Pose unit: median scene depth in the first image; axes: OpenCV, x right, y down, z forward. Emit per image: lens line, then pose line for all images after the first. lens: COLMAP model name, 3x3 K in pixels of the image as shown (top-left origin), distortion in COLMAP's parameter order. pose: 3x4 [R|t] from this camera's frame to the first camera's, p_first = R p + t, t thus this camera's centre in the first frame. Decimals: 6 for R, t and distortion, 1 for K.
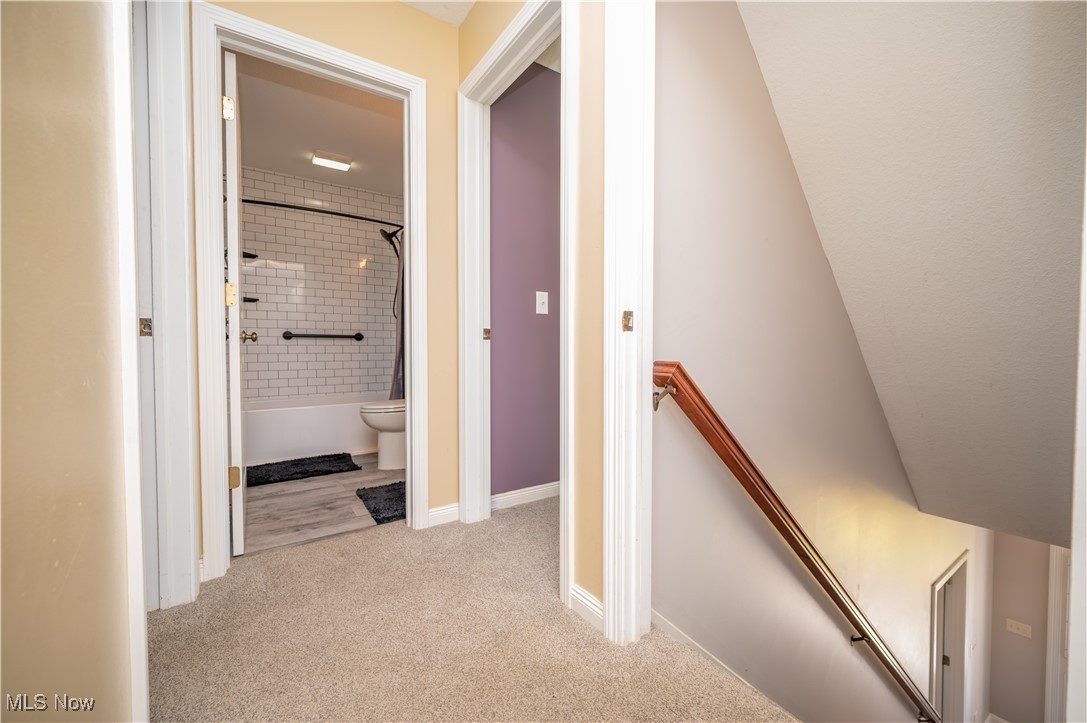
lens RADIAL K [[427.1, 0, 543.5], [0, 427.1, 361.5], [0, 0, 1]] dist [-0.001841, -0.000036]
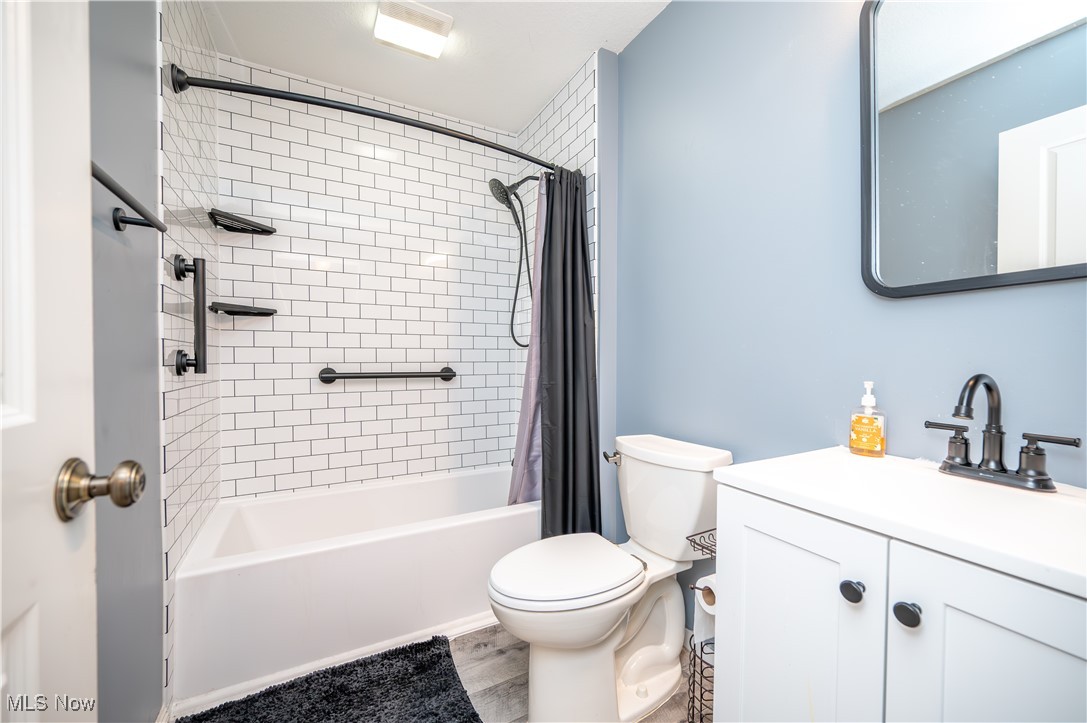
lens RADIAL K [[427.1, 0, 543.5], [0, 427.1, 361.5], [0, 0, 1]] dist [-0.001841, -0.000036]
pose [[0.994828, -0.000341, -0.101576, -0.256332], [-0.001751, 0.999788, -0.020509, -0.065632], [0.101561, 0.020581, 0.994616, 0.461422]]
